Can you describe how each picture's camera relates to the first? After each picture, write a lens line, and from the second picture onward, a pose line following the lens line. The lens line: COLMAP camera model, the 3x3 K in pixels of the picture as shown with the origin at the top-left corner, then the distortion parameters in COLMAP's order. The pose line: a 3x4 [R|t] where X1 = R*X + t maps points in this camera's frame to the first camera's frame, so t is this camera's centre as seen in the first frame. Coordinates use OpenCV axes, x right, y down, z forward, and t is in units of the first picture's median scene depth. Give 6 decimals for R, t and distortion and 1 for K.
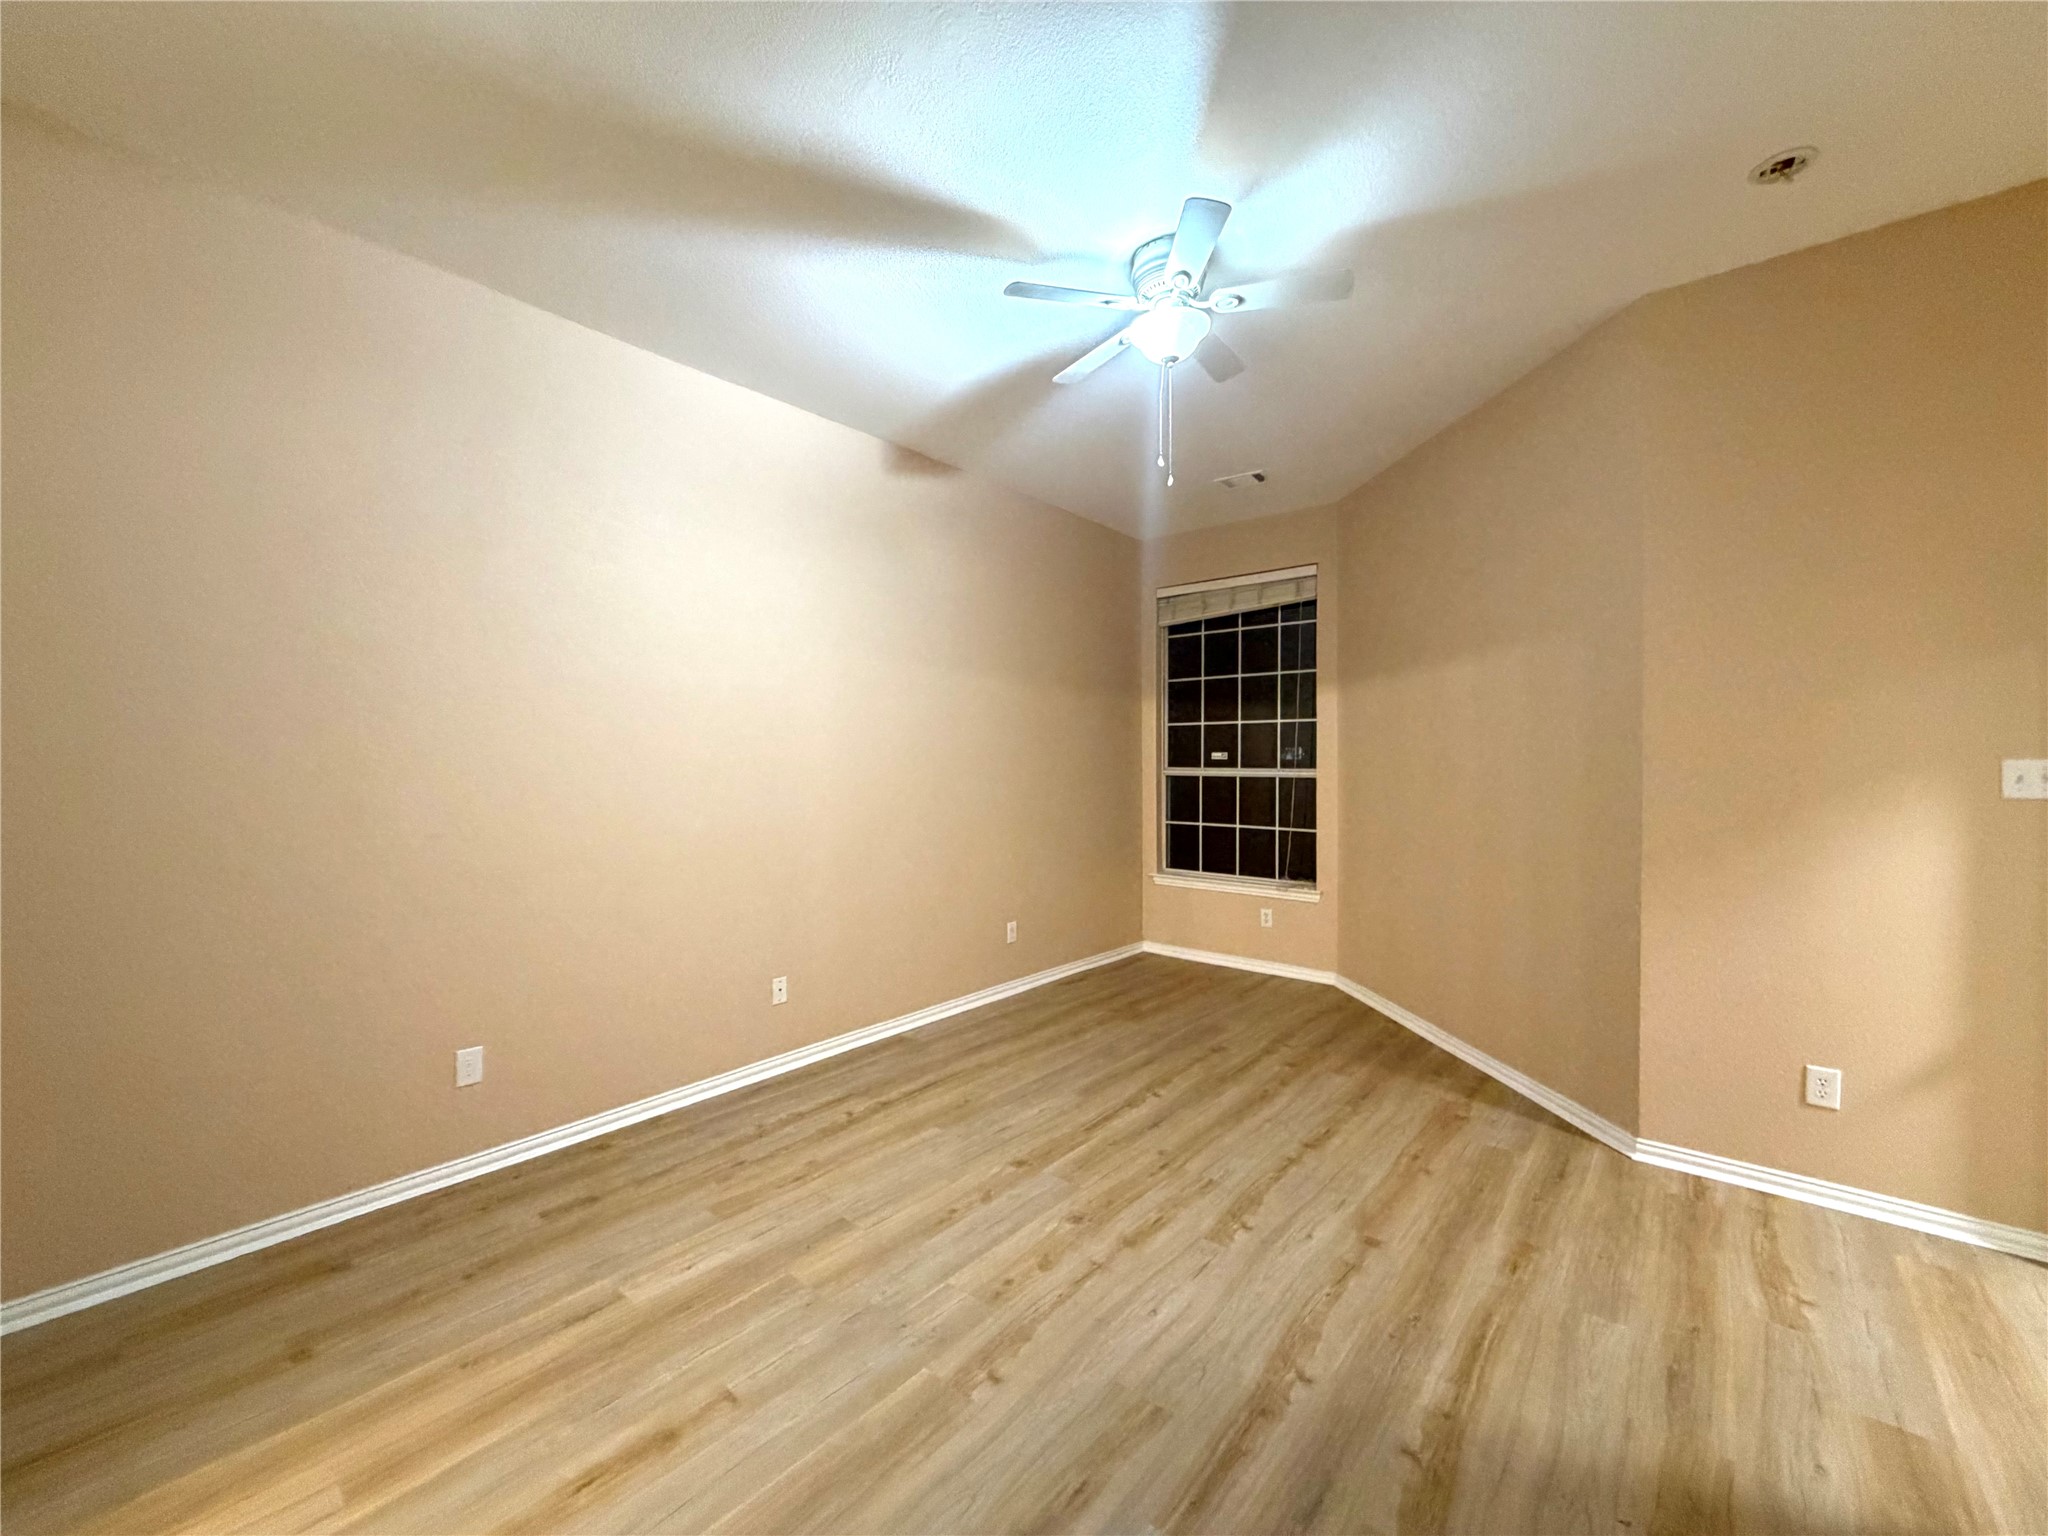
lens RADIAL K [[827.9, 0, 1027.5], [0, 827.9, 774.6], [0, 0, 1]] dist [-0.000514, -0.000062]
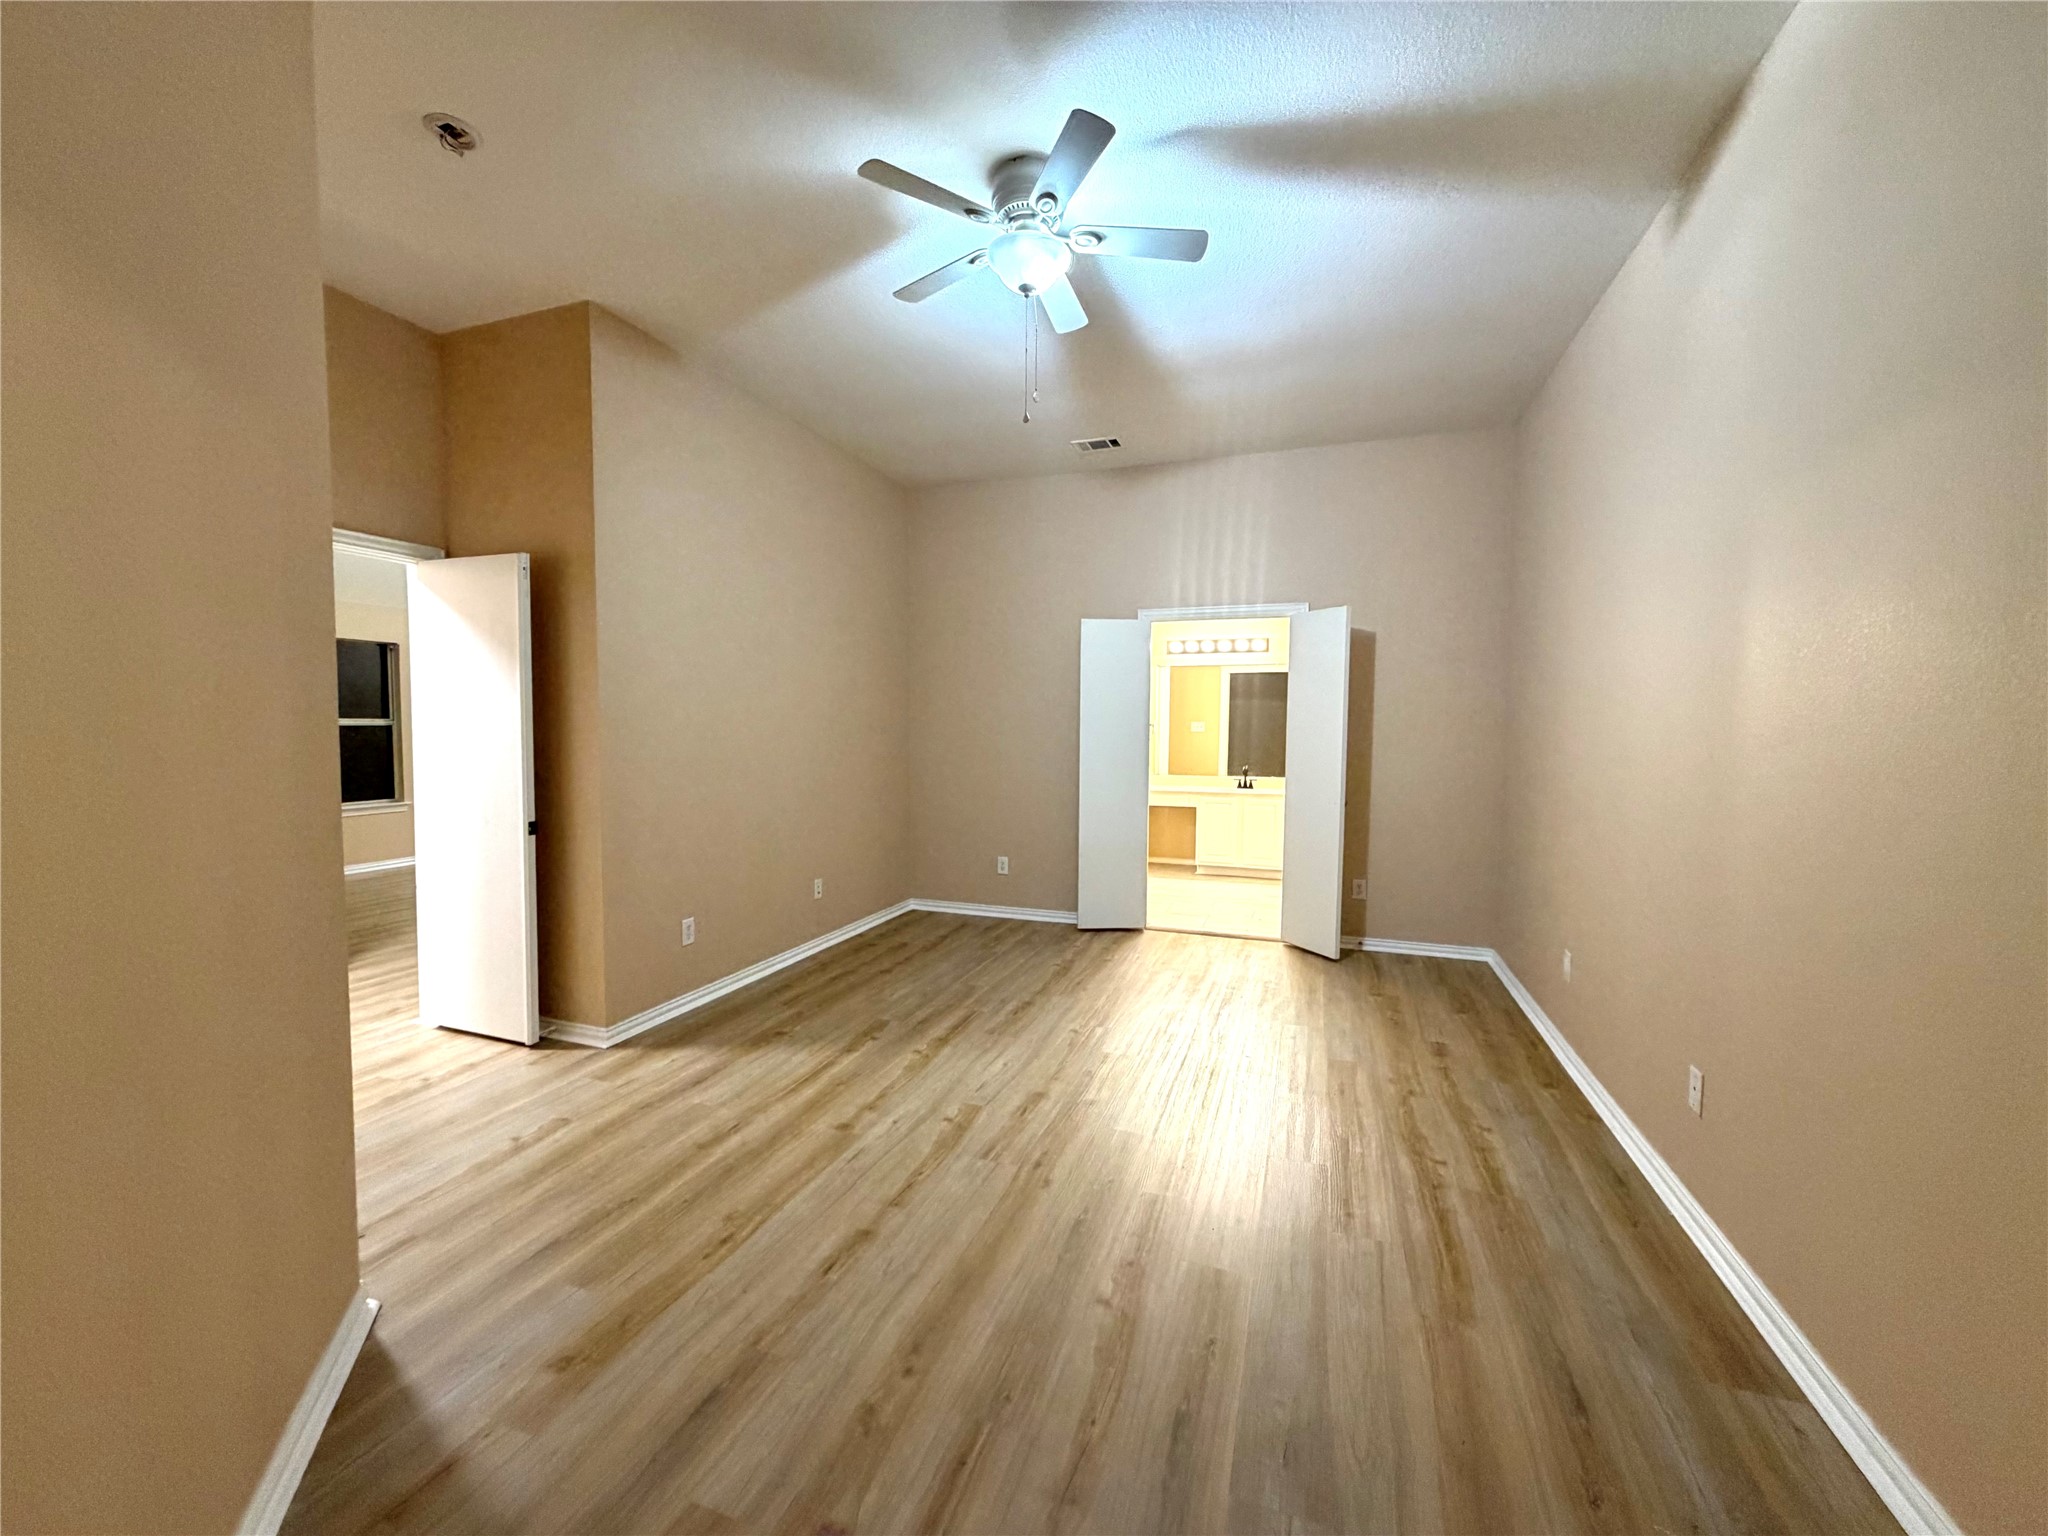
lens RADIAL K [[827.9, 0, 1023.3], [0, 827.9, 763.9], [0, 0, 1]] dist [-0.000514, -0.000062]
pose [[-0.940022, 0.013063, -0.340864, 0.552914], [-0.009551, 0.997867, 0.064581, -0.018119], [0.340981, 0.063963, -0.937892, 2.082650]]
